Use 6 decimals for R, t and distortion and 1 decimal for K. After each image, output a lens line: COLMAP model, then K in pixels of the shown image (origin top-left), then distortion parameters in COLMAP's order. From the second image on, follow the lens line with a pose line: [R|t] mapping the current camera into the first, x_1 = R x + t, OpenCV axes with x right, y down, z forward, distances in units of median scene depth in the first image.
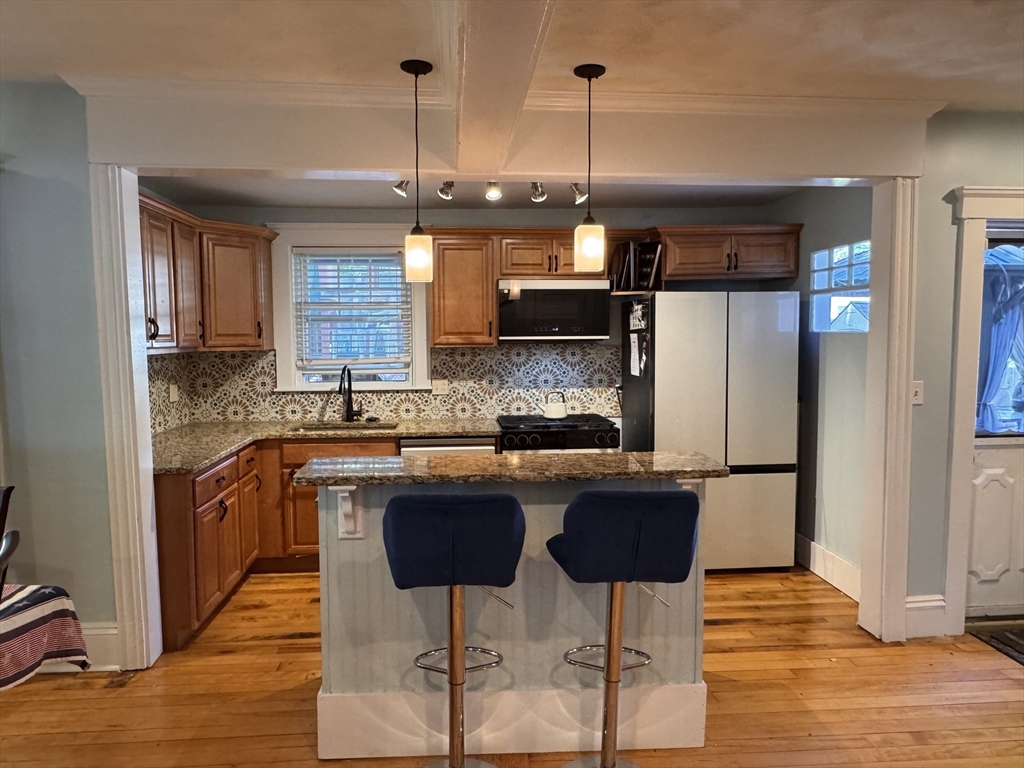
lens RADIAL K [[690.0, 0, 512.0], [0, 690.0, 384.0], [0, 0, 1]] dist [0.001533, 0.000235]
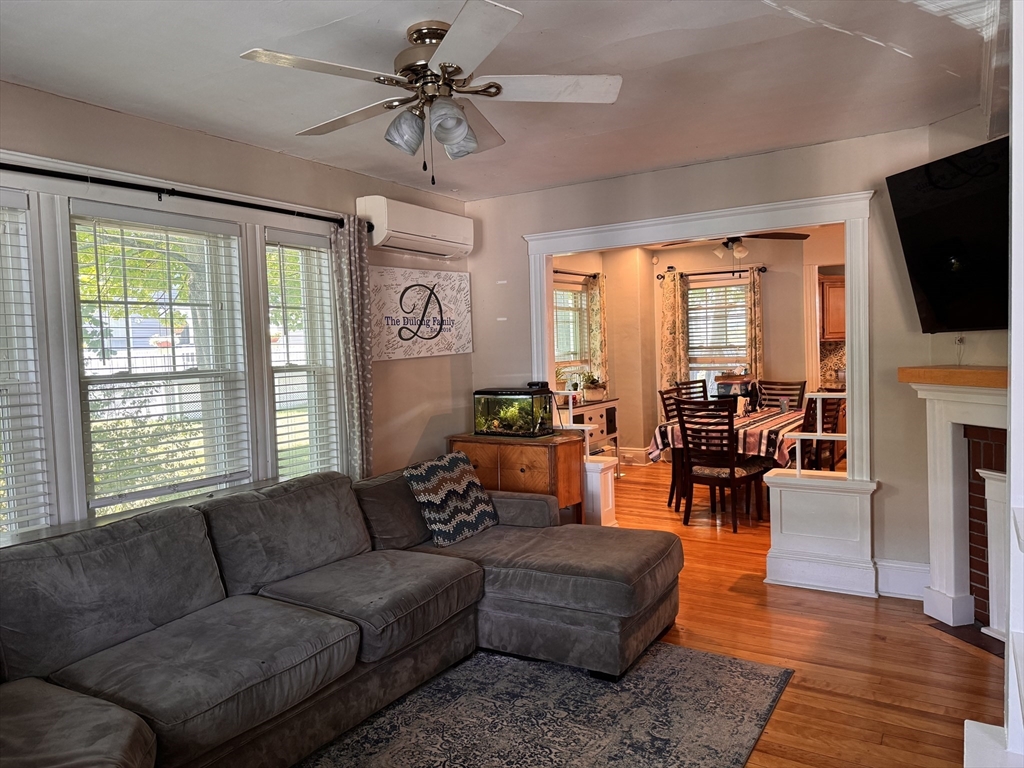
lens RADIAL K [[723.1, 0, 512.0], [0, 723.1, 384.0], [0, 0, 1]] dist [0.139843, -0.213526]
pose [[0.804983, 0.006855, -0.593259, 0.081378], [-0.015409, 0.999838, -0.009355, 0.095550], [0.593098, 0.016672, 0.804958, -1.090636]]
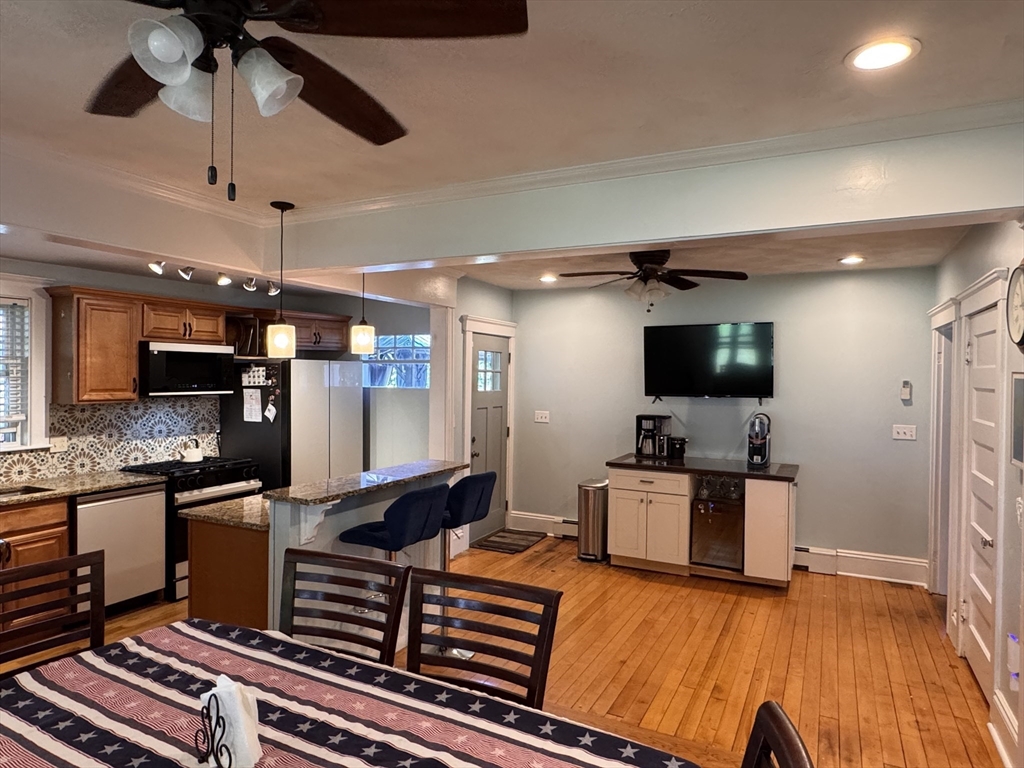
lens RADIAL K [[636.8, 0, 506.8], [0, 636.8, 381.7], [0, 0, 1]] dist [-0.019856, 0.023069]
pose [[0.525301, 0.000650, 0.850916, -0.551352], [0.055651, 0.997833, -0.035117, -0.017821], [-0.849095, 0.065801, 0.524127, -0.020565]]
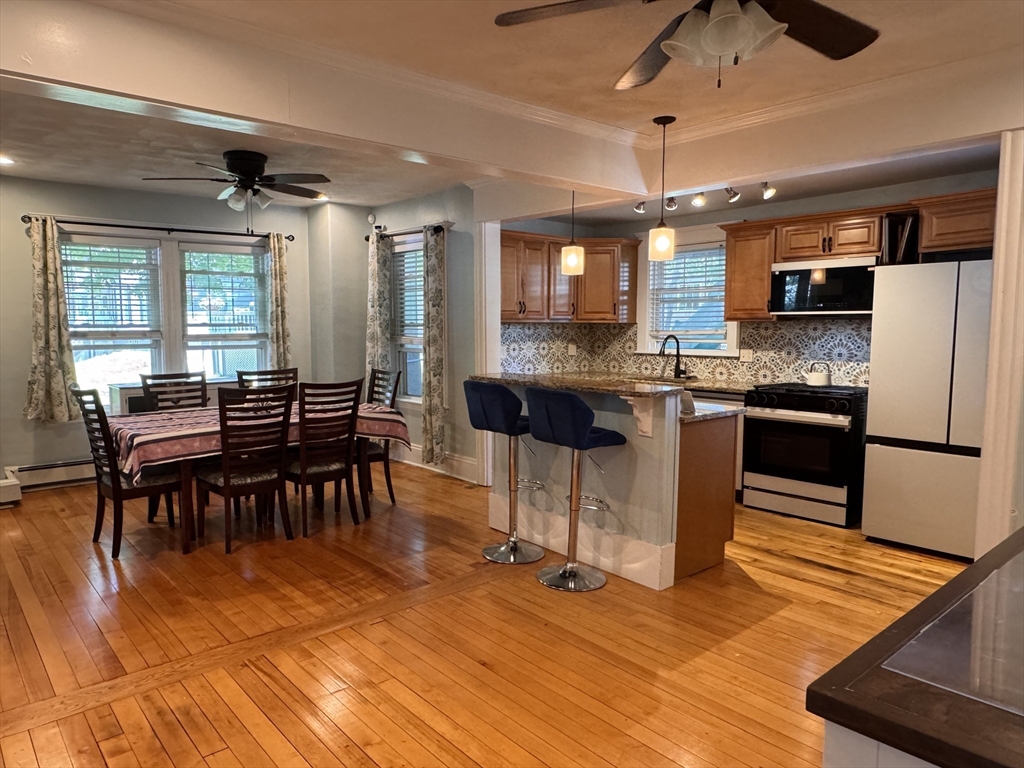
lens RADIAL K [[687.7, 0, 476.0], [0, 687.7, 388.8], [0, 0, 1]] dist [-0.000253, -0.000114]
pose [[0.574351, 0.081964, -0.814496, 0.621082], [-0.064599, 0.996410, 0.054718, 0.027904], [0.816057, 0.021189, 0.577584, -0.075713]]
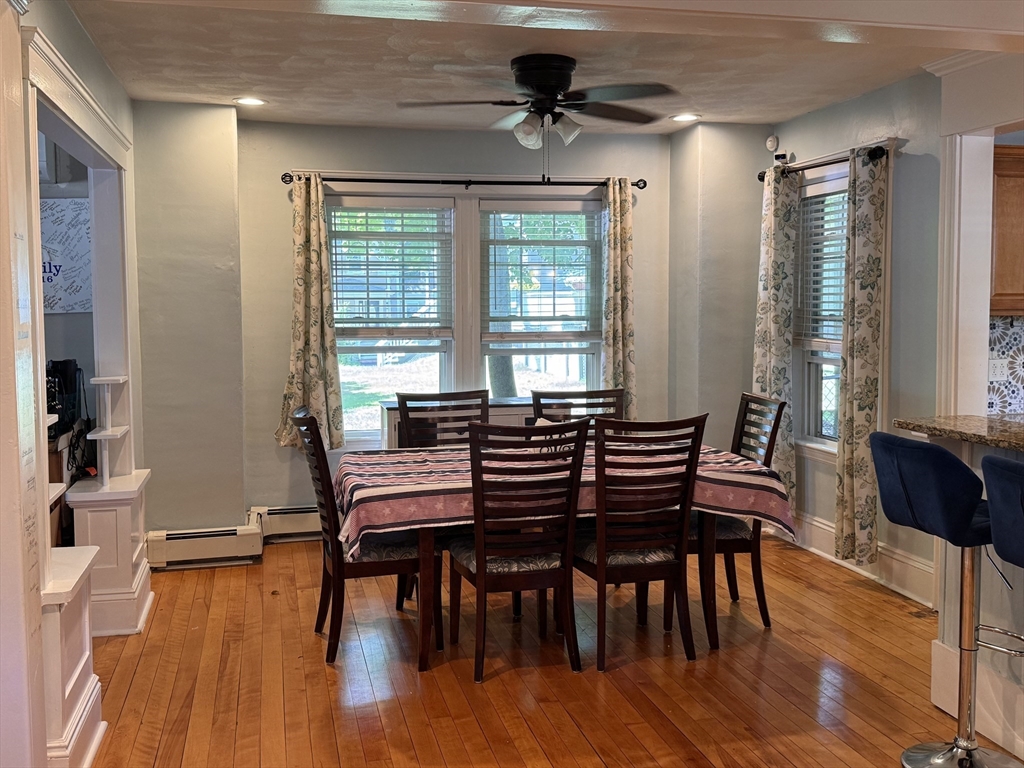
lens RADIAL K [[1016.4, 0, 511.2], [0, 1016.4, 380.5], [0, 0, 1]] dist [0.183493, -0.376599]
pose [[0.153899, 0.077030, -0.985079, 0.561400], [-0.072753, 0.995134, 0.066450, 0.003047], [0.985405, 0.061441, 0.158754, 0.052363]]
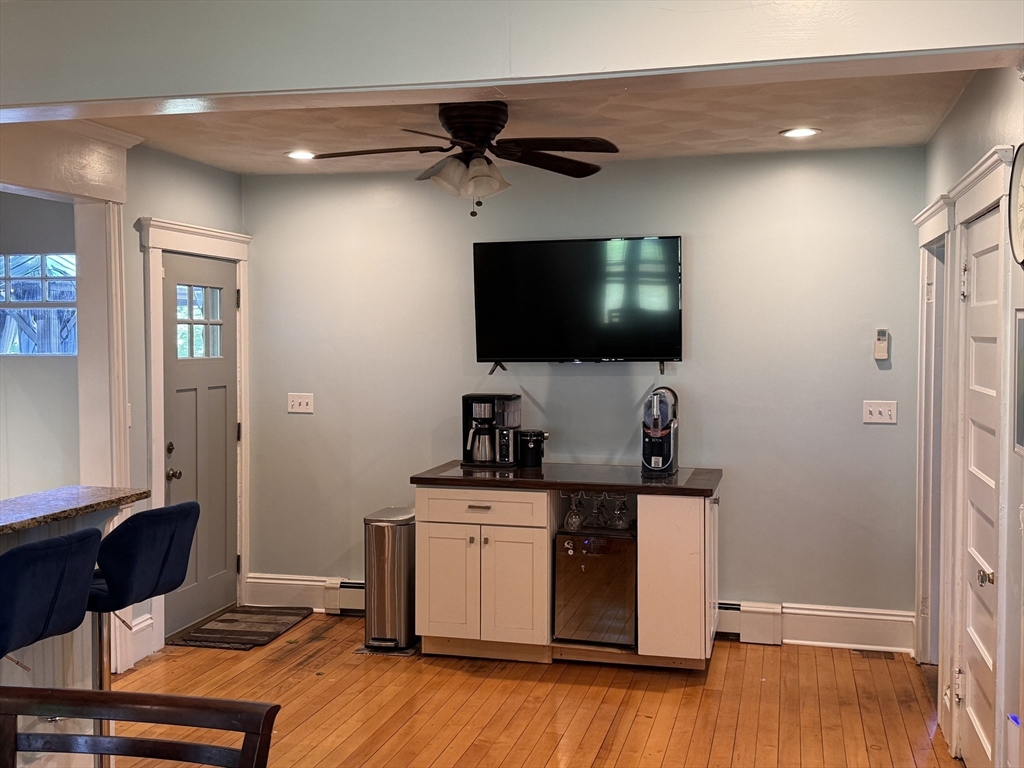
lens RADIAL K [[1099.3, 0, 512.0], [0, 1099.3, 384.0], [0, 0, 1]] dist [0.180344, -0.344186]
pose [[0.322481, -0.039366, 0.945757, -0.533072], [0.076446, 0.996954, 0.015431, -0.010212], [-0.943484, 0.067324, 0.324508, -0.041949]]
